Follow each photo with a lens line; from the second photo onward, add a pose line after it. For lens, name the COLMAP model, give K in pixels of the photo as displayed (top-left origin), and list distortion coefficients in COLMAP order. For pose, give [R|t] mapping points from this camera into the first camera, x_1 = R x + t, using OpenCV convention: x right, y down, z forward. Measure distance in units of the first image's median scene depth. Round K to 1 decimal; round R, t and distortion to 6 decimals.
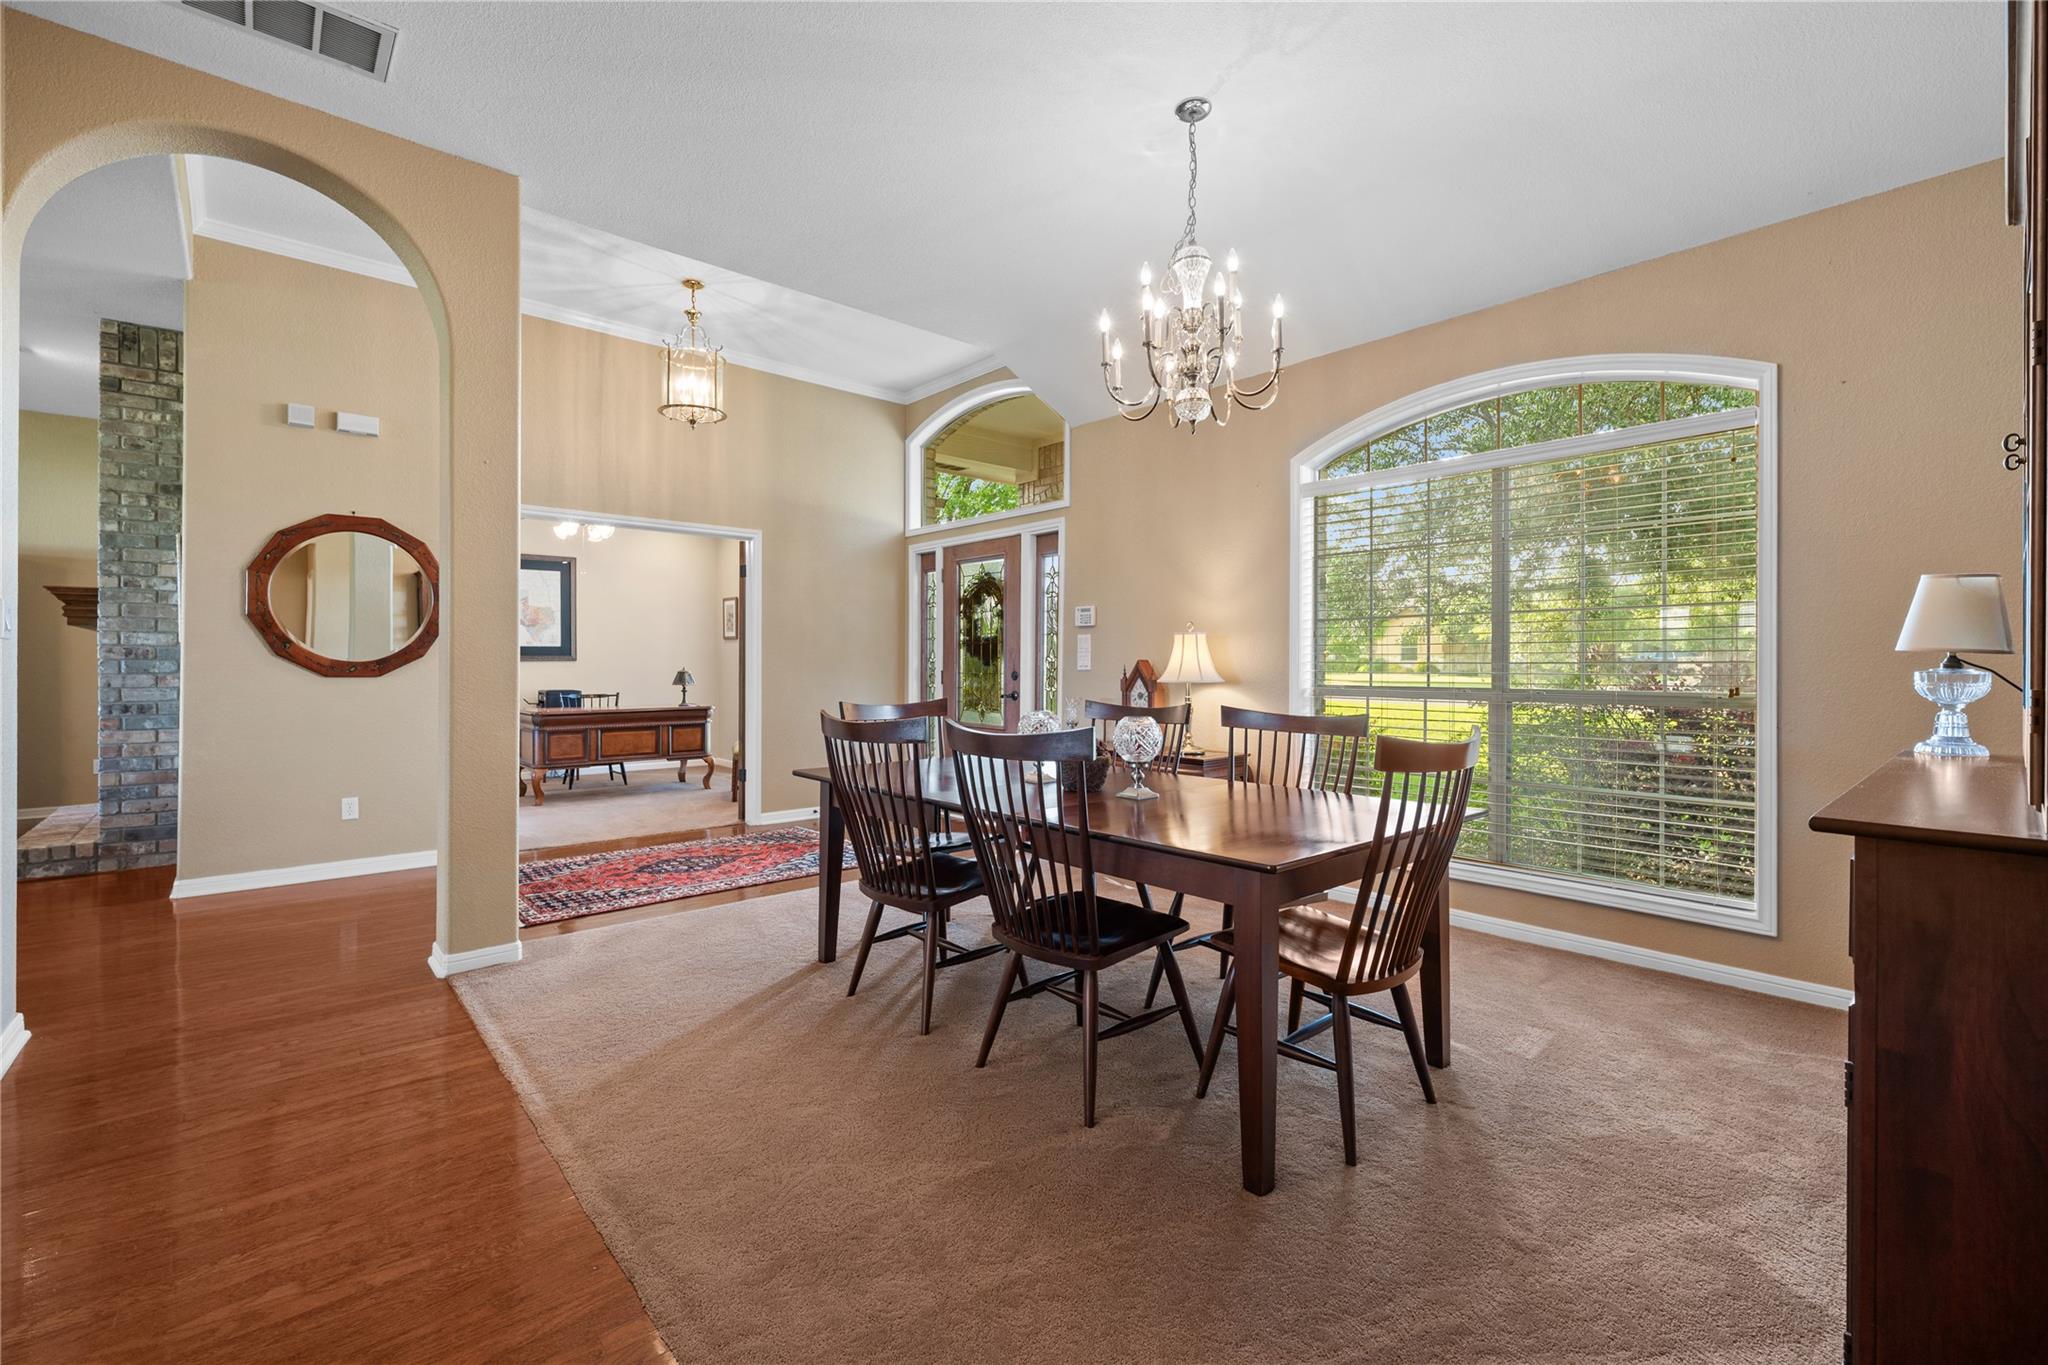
lens RADIAL K [[879.4, 0, 1017.3], [0, 879.4, 661.9], [0, 0, 1]] dist [0.002020, 0.000492]
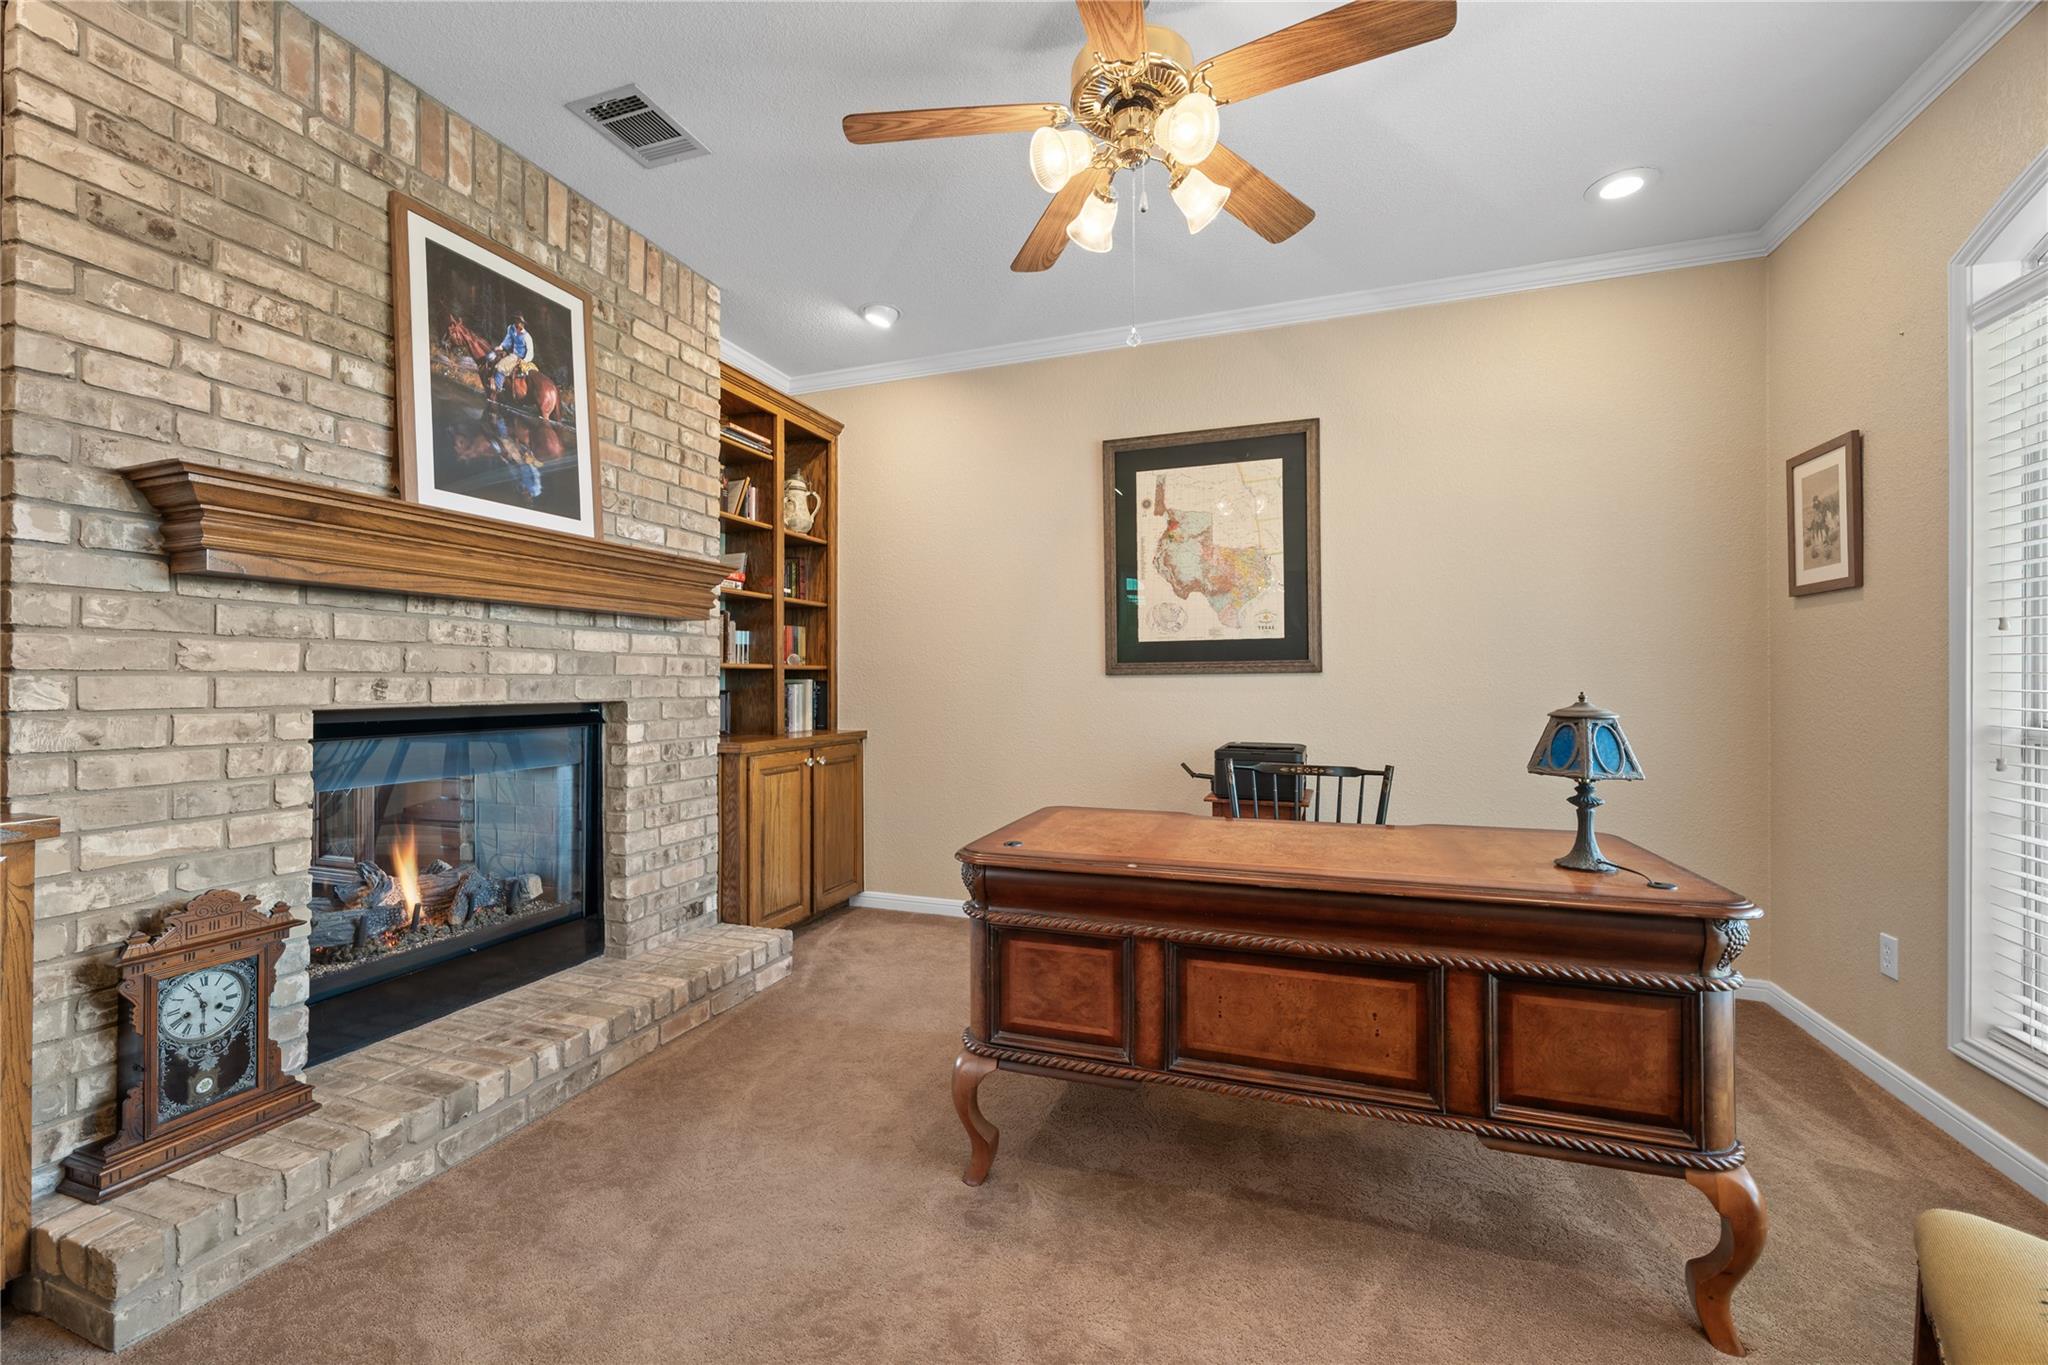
lens RADIAL K [[808.2, 0, 1033.8], [0, 808.2, 683.7], [0, 0, 1]] dist [-0.002907, -0.000113]
pose [[0.492860, -0.000567, -0.870108, -0.272116], [0.004931, 0.999986, 0.002142, 0.002547], [0.870095, -0.005346, 0.492856, 0.783276]]
